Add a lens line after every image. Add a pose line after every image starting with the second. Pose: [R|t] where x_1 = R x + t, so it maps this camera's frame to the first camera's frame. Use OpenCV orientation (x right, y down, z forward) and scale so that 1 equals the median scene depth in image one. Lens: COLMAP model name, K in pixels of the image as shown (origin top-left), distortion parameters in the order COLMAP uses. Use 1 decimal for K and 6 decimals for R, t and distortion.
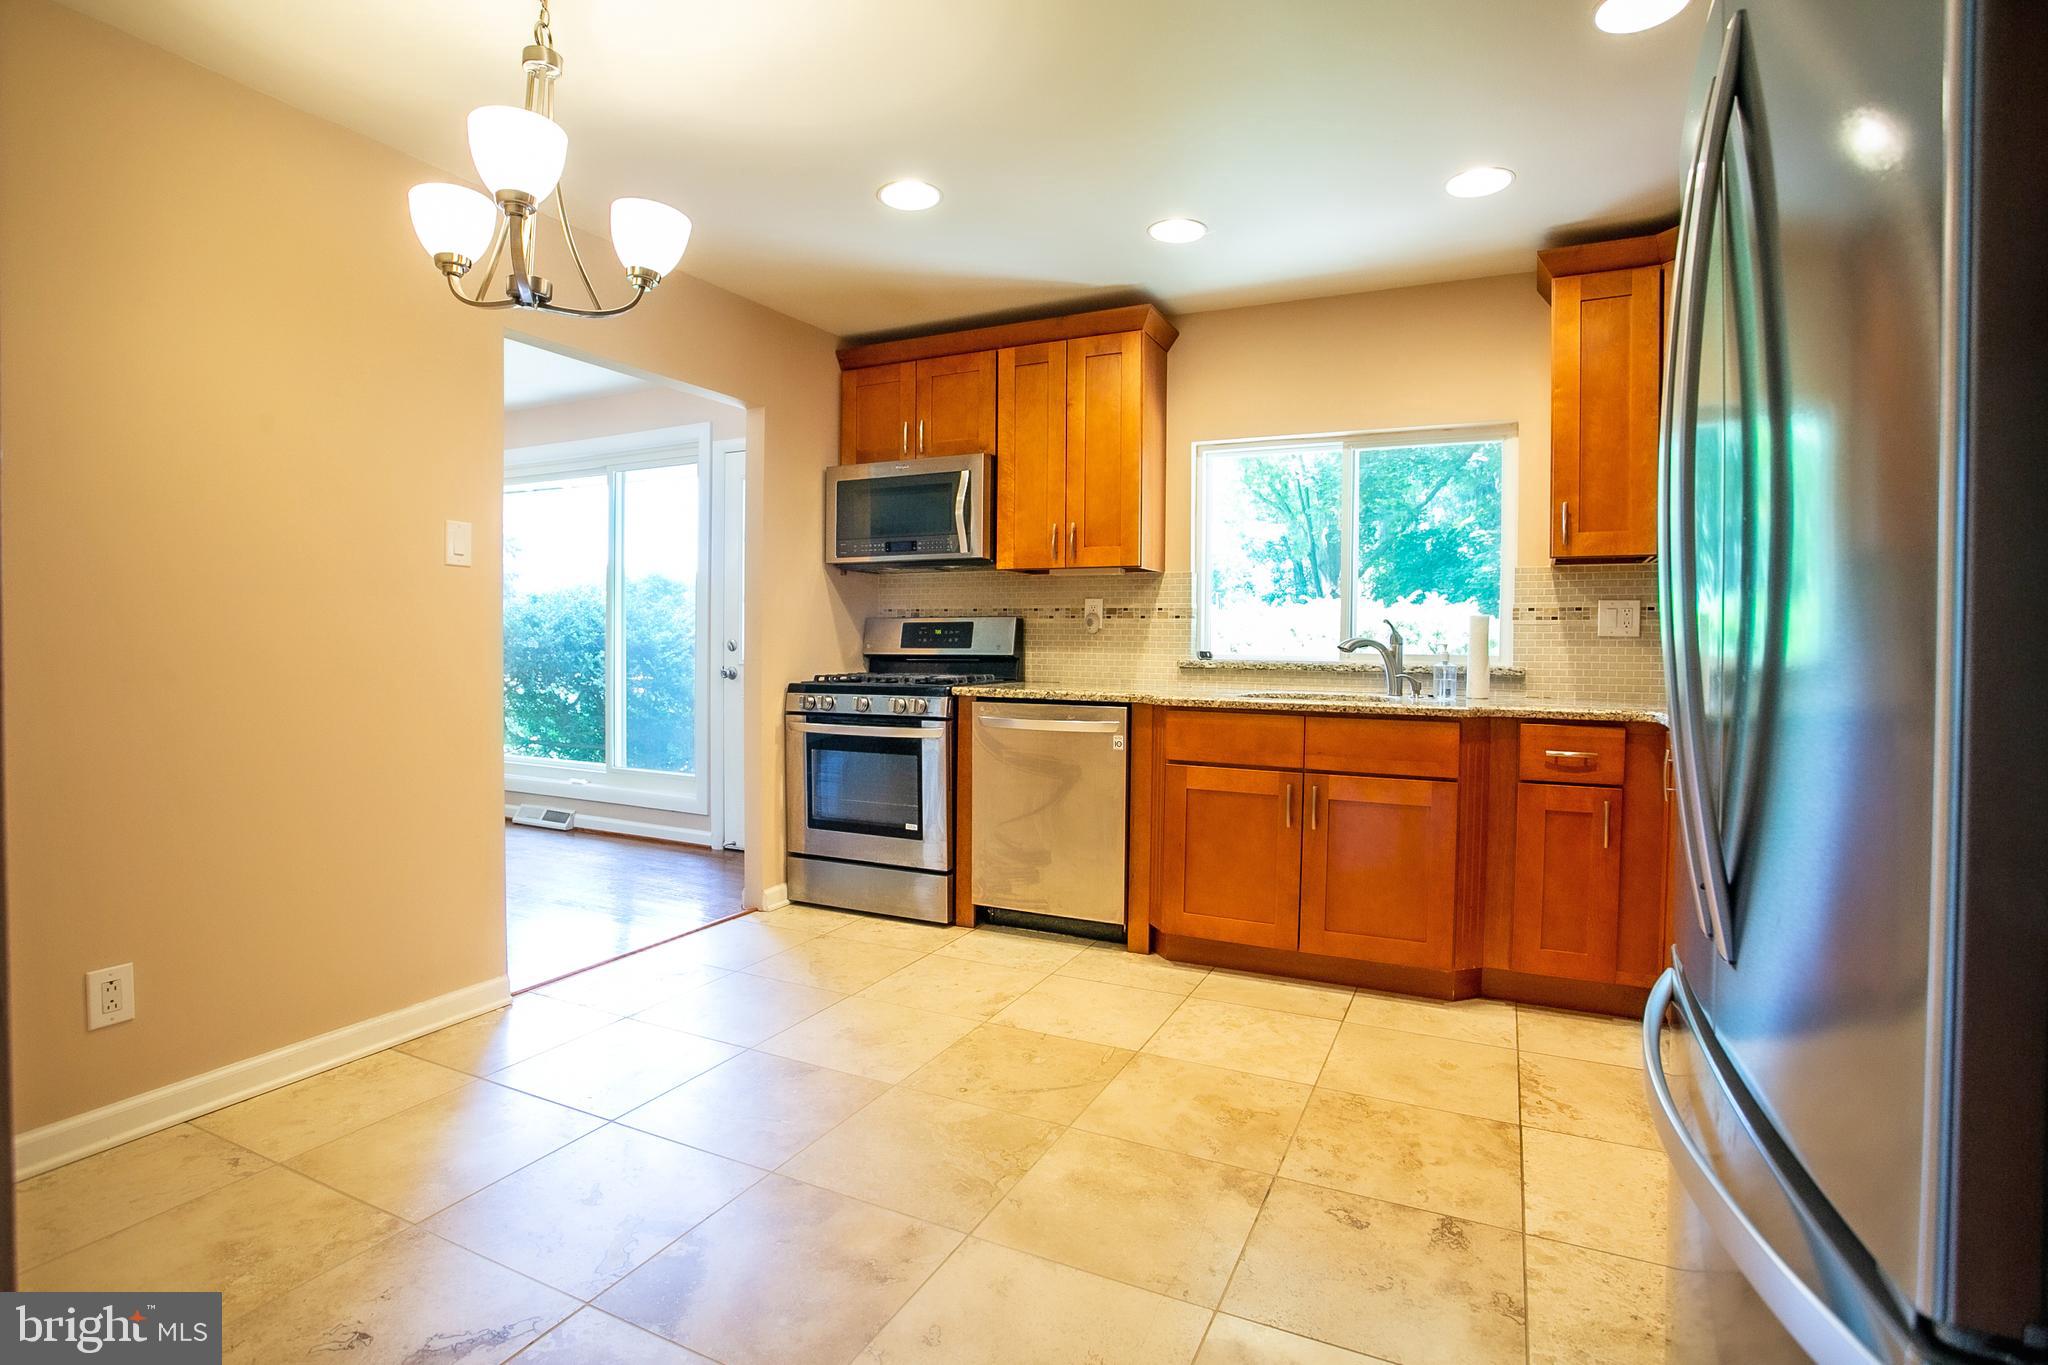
lens RADIAL K [[1000.3, 0, 1028.4], [0, 1000.3, 664.7], [0, 0, 1]] dist [-0.045299, 0.013588]
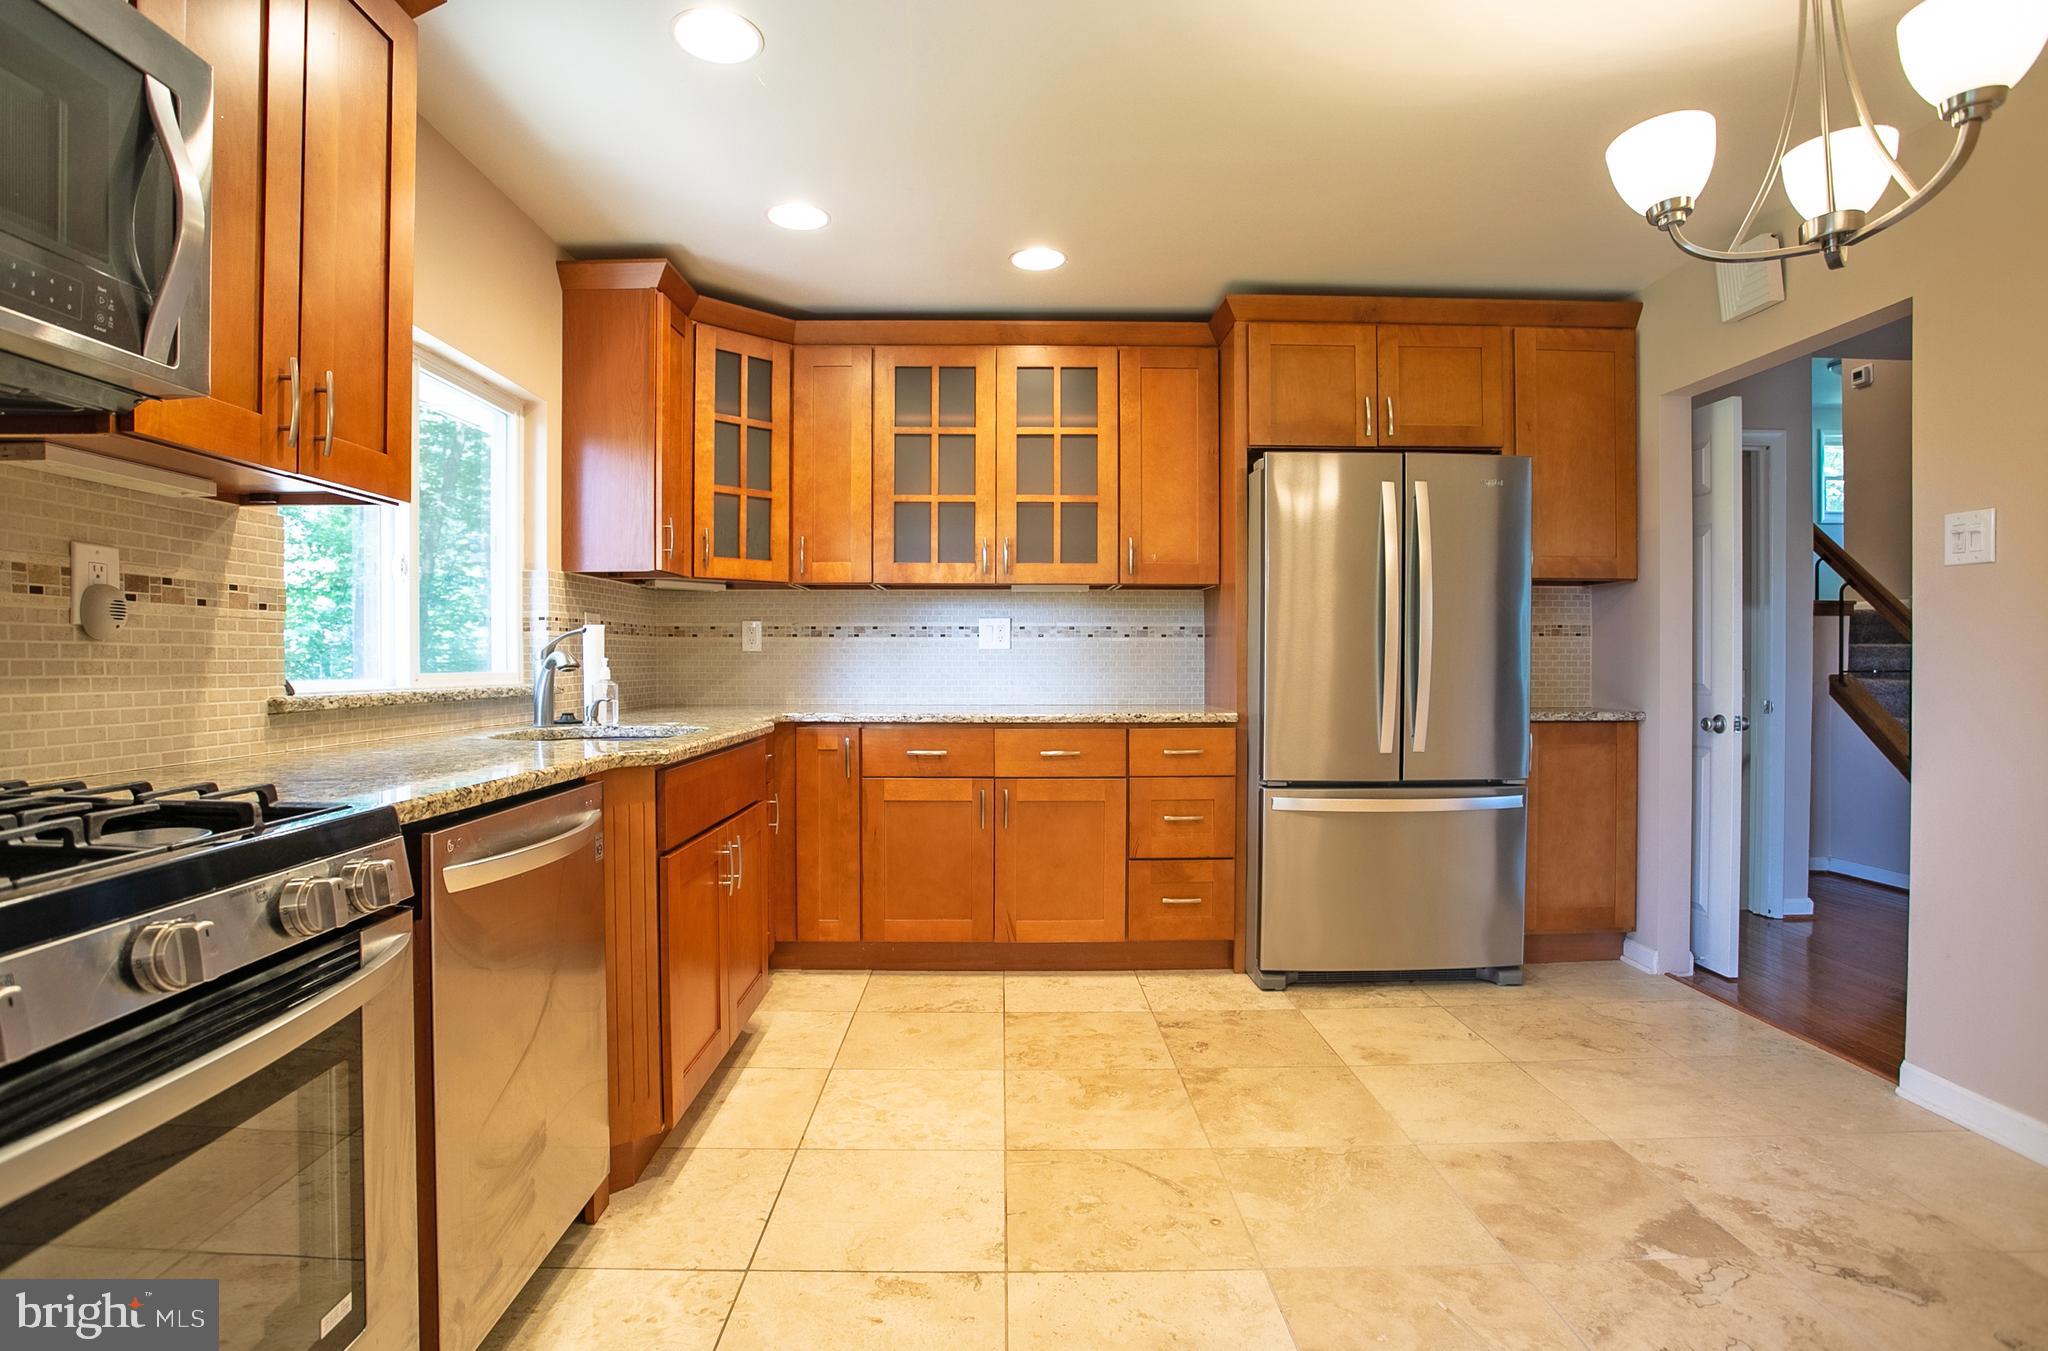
lens RADIAL K [[1000.3, 0, 1021.9], [0, 1000.3, 673.0], [0, 0, 1]] dist [-0.045299, 0.013588]
pose [[-0.440329, -0.018300, 0.897650, -0.691827], [0.014211, 0.999525, 0.027348, -0.040248], [-0.897724, 0.024799, -0.439860, 1.450802]]
